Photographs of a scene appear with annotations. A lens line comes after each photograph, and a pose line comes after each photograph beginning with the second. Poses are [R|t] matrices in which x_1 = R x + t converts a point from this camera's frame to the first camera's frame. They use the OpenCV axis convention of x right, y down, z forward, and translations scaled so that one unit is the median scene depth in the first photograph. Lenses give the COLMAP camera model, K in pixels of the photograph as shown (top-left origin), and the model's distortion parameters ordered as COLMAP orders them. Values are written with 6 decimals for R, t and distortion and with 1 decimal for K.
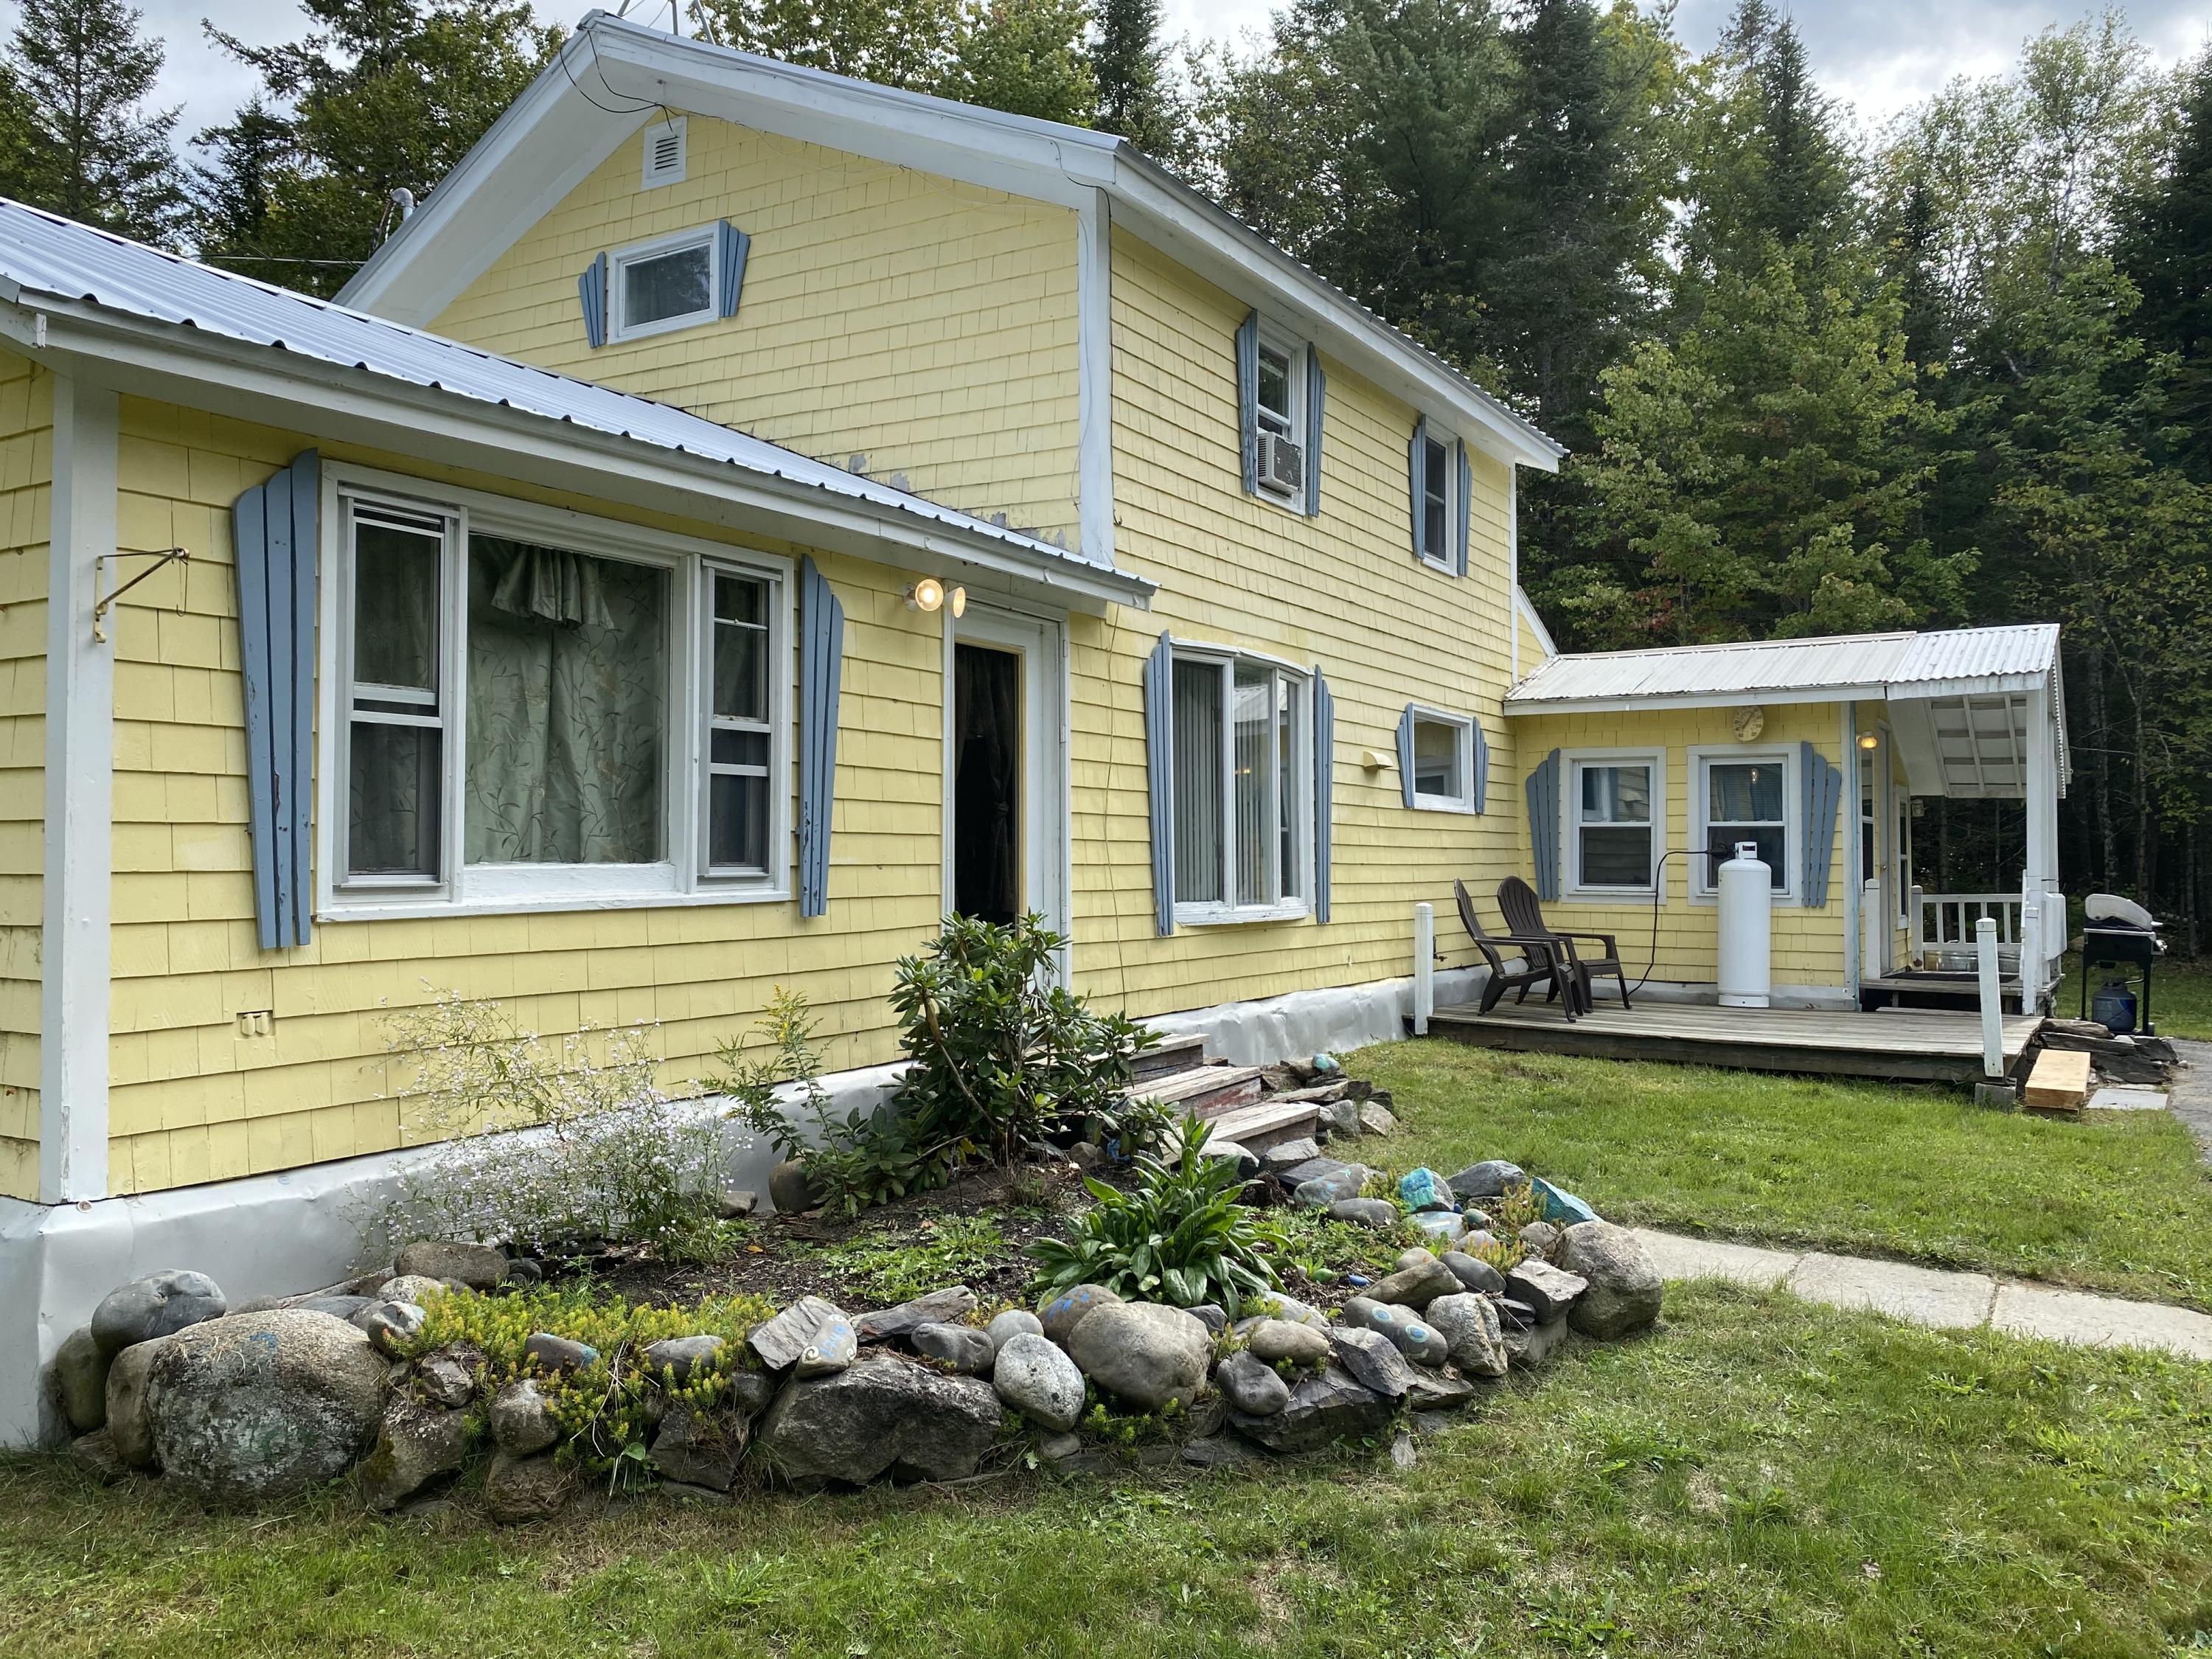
lens RADIAL K [[1706.0, 0, 1106.0], [0, 1706.0, 829.5], [0, 0, 1]] dist [-0.033382, -0.001435]
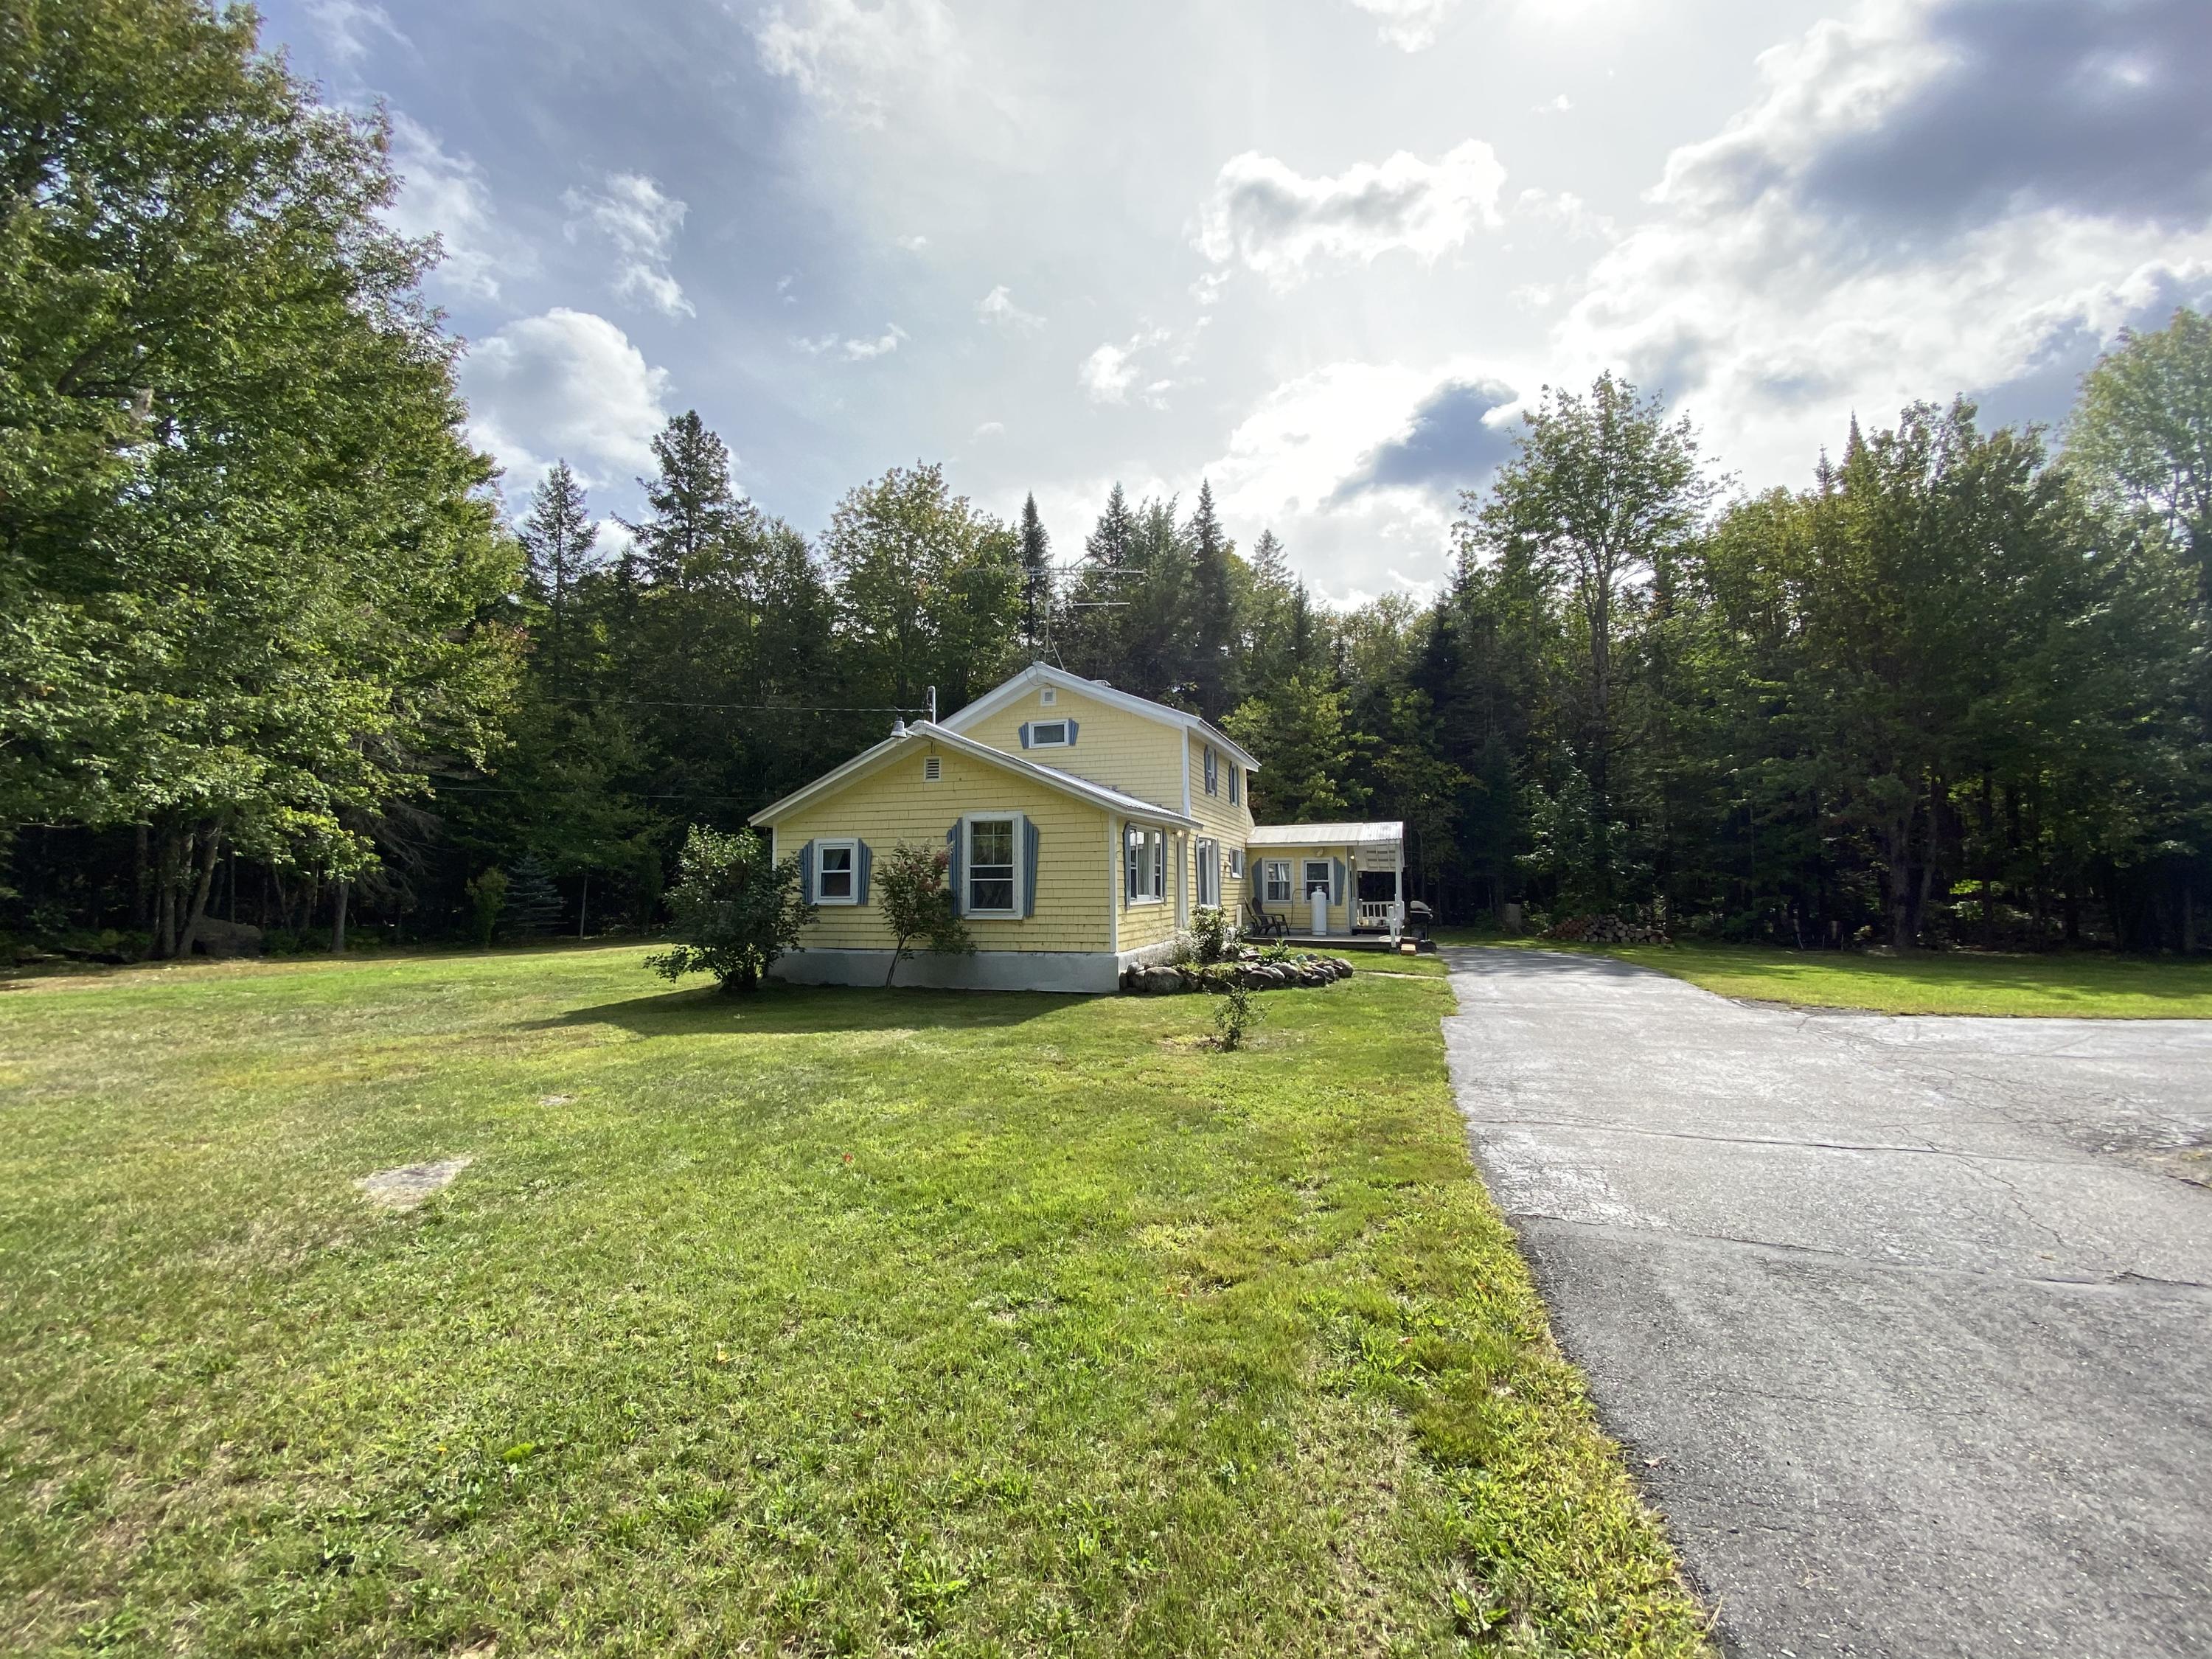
lens RADIAL K [[896.3, 0, 1094.1], [0, 896.3, 832.4], [0, 0, 1]] dist [0.029516, -0.024541]
pose [[0.979261, 0.005961, 0.202517, -0.430083], [0.004451, 0.998693, -0.050920, -0.011356], [-0.202556, 0.050765, 0.977954, -0.678949]]
